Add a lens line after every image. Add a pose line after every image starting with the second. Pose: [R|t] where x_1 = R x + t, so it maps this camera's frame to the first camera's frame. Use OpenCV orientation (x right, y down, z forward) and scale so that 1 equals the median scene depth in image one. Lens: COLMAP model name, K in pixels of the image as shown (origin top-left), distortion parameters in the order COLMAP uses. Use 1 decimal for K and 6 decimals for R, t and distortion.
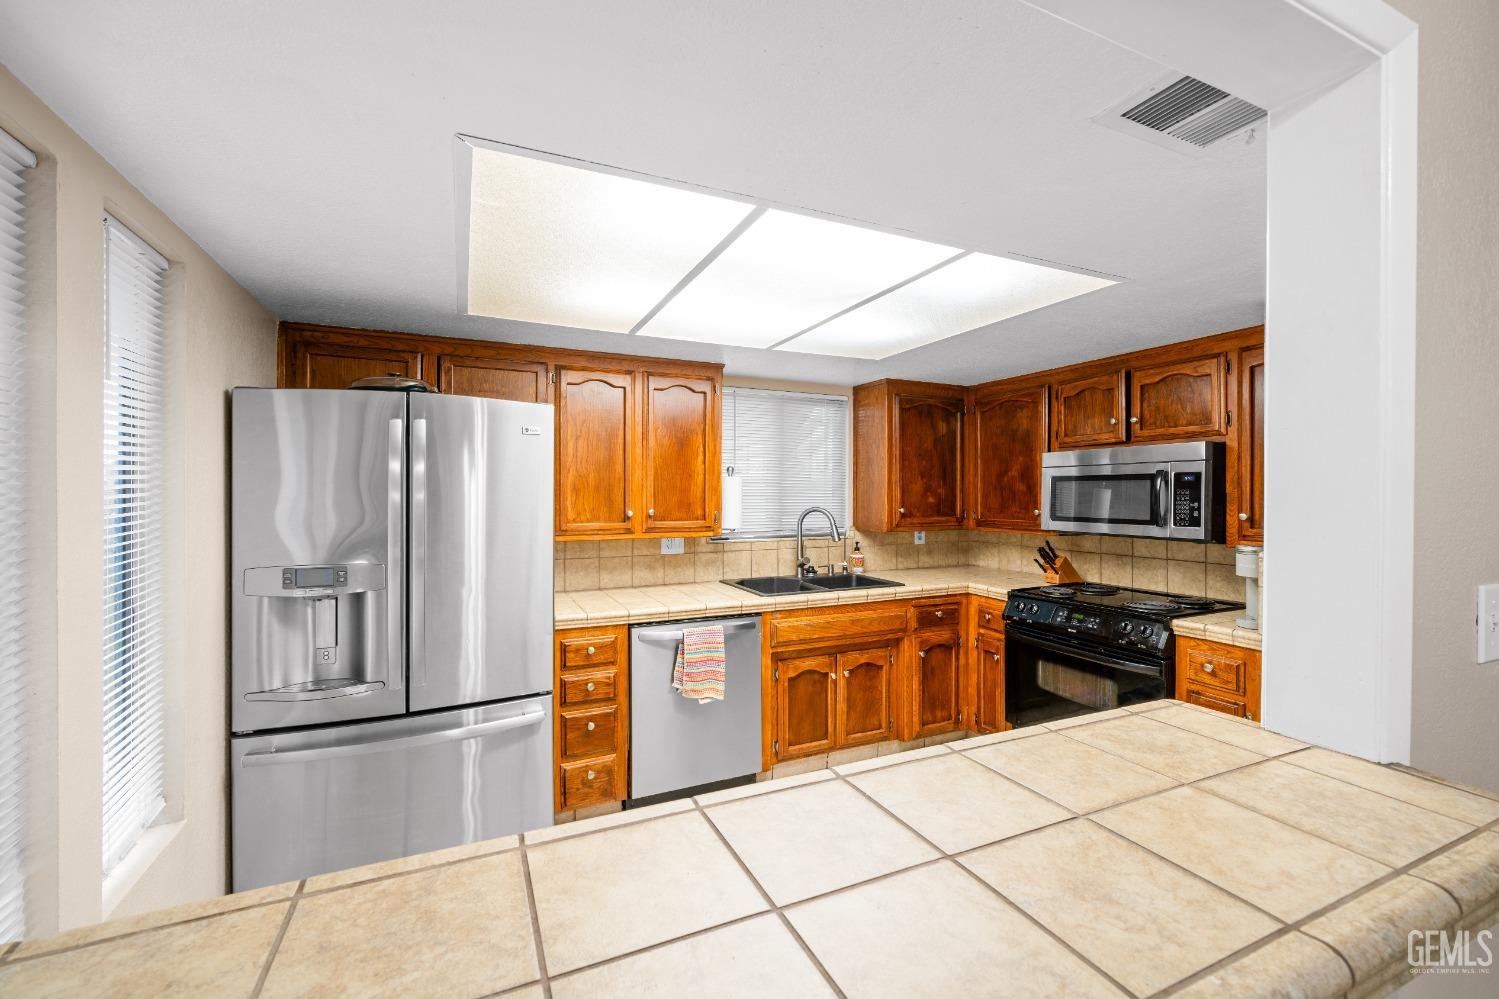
lens RADIAL K [[571.9, 0, 744.4], [0, 571.9, 502.3], [0, 0, 1]] dist [-0.000397, 0.000141]
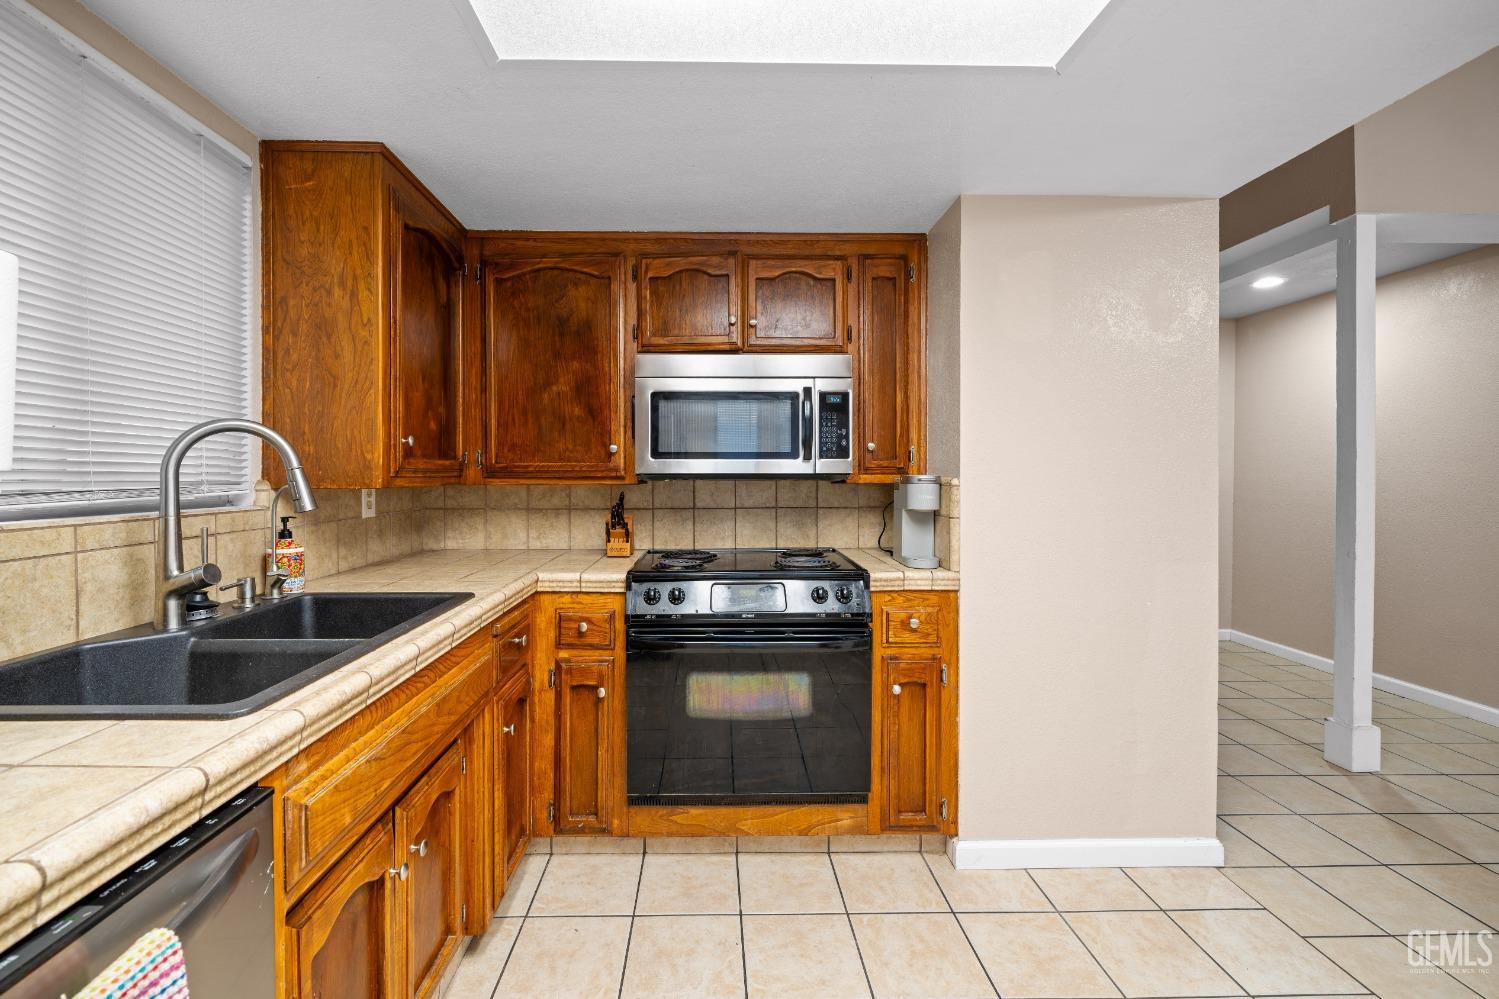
lens RADIAL K [[676.7, 0, 684.9], [0, 676.7, 480.4], [0, 0, 1]] dist [0.002261, -0.000077]
pose [[0.420270, -0.008549, 0.907359, -0.147169], [0.014610, 0.999890, 0.002653, 0.053039], [-0.907282, 0.012142, 0.420348, 0.617729]]
